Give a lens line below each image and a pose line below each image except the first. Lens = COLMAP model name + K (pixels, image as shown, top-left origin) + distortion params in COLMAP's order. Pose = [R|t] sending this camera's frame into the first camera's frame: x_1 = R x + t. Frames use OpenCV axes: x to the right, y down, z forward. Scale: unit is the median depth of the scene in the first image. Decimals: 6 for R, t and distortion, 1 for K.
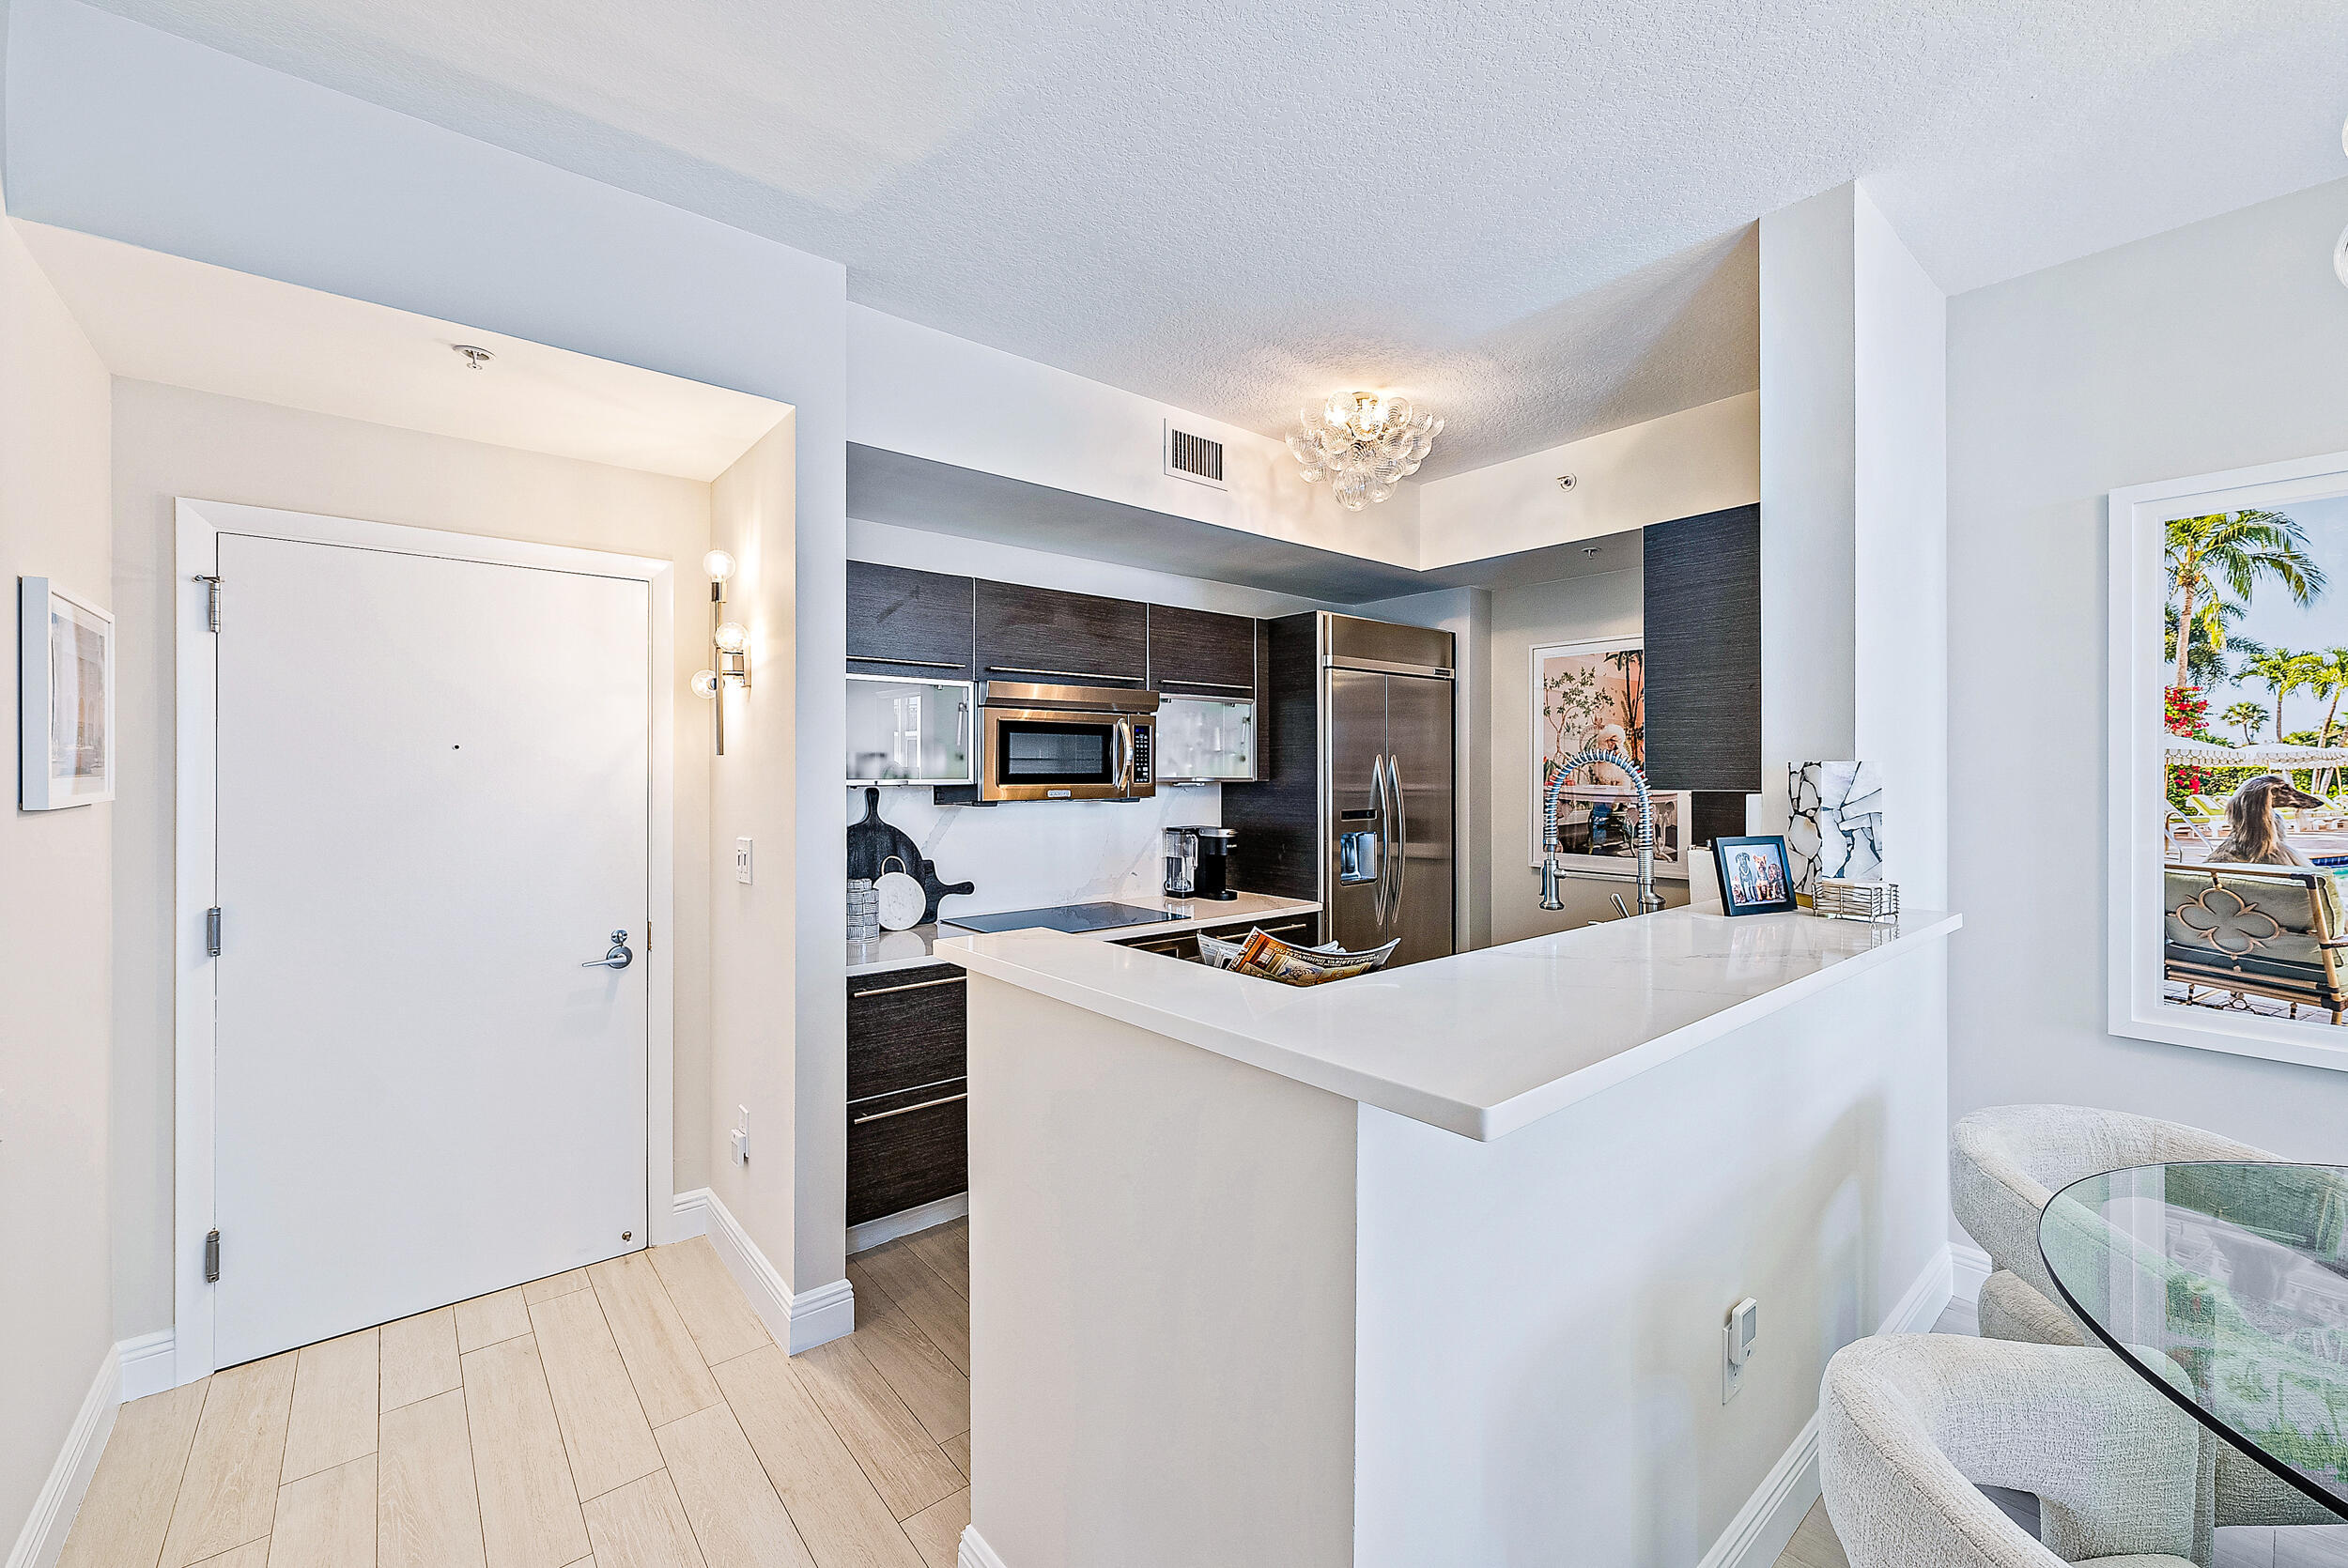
lens RADIAL K [[947.0, 0, 1183.8], [0, 947.0, 773.8], [0, 0, 1]] dist [-0.000023, -0.000054]
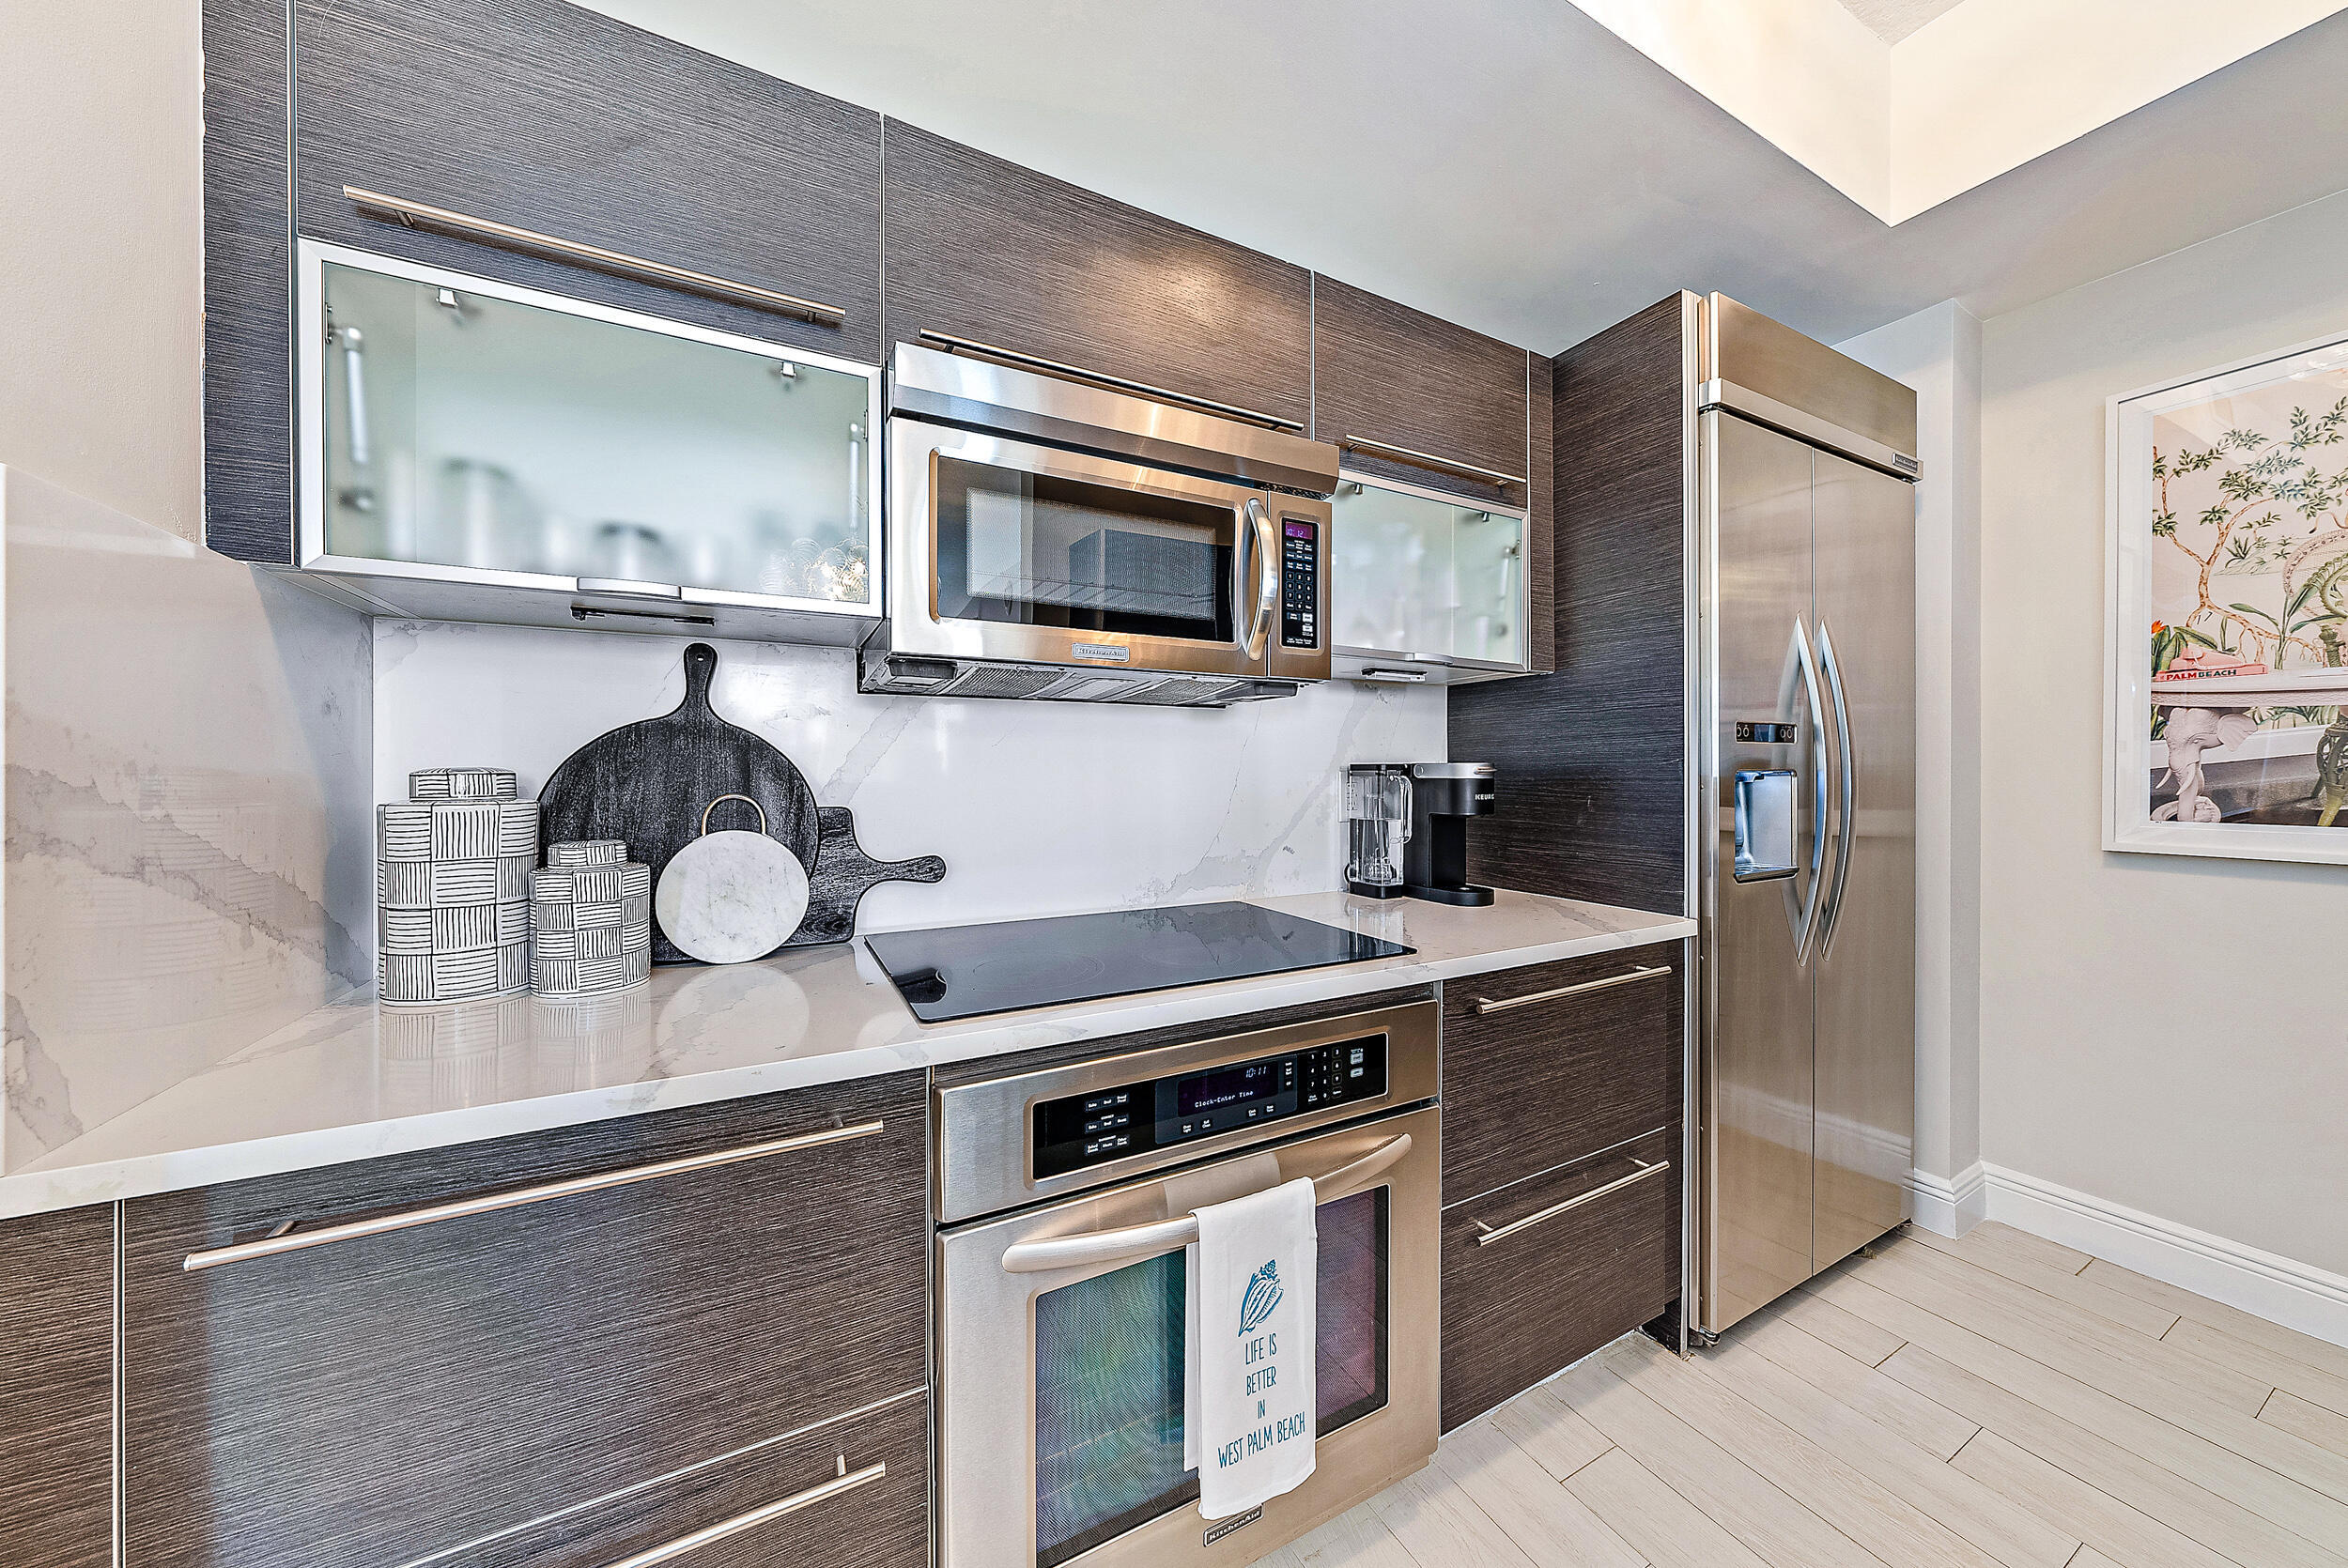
lens RADIAL K [[788.5, 0, 1177.9], [0, 788.5, 777.0], [0, 0, 1]] dist [-0.002449, -0.000106]
pose [[0.978989, -0.000221, -0.203911, -0.022611], [0.000719, 0.999997, 0.002371, 0.063964], [0.203910, -0.002468, 0.978987, 0.554841]]
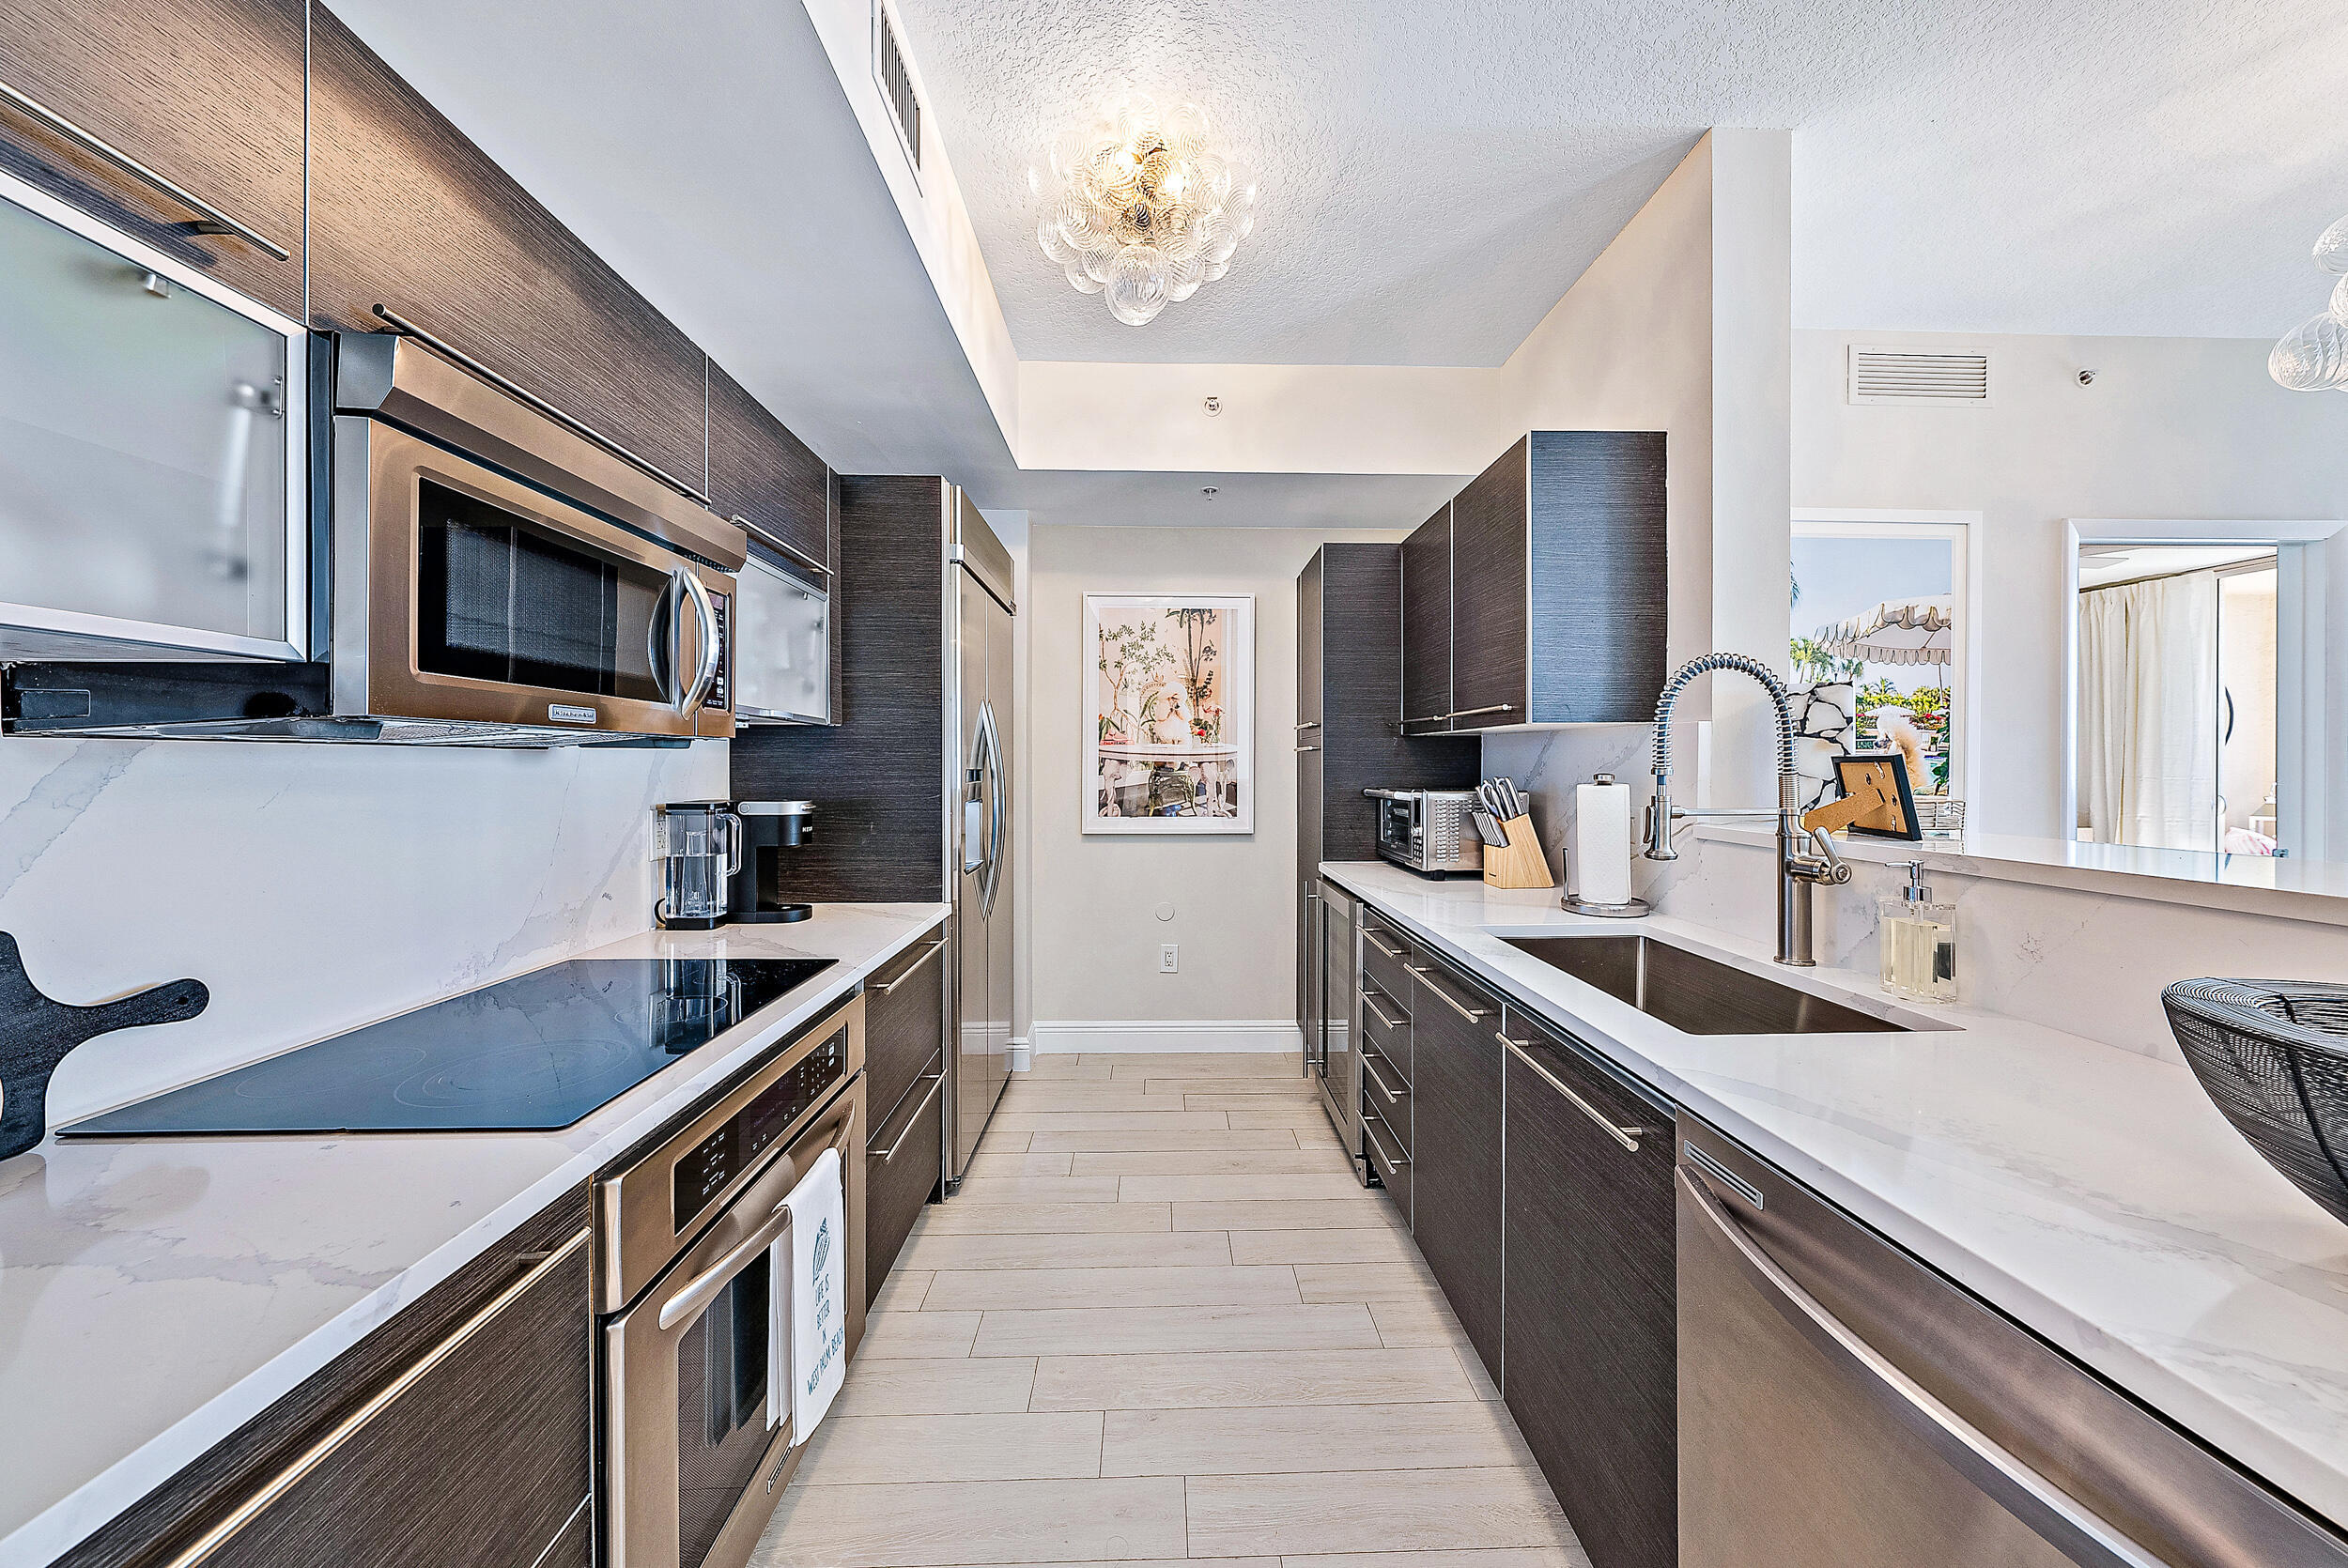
lens RADIAL K [[800.8, 0, 1180.1], [0, 800.8, 768.1], [0, 0, 1]] dist [-0.001715, -0.000064]
pose [[0.615870, -0.001707, 0.787846, -0.202892], [0.001369, 0.999998, 0.001097, 0.036788], [-0.787846, 0.000403, 0.615872, 0.495079]]
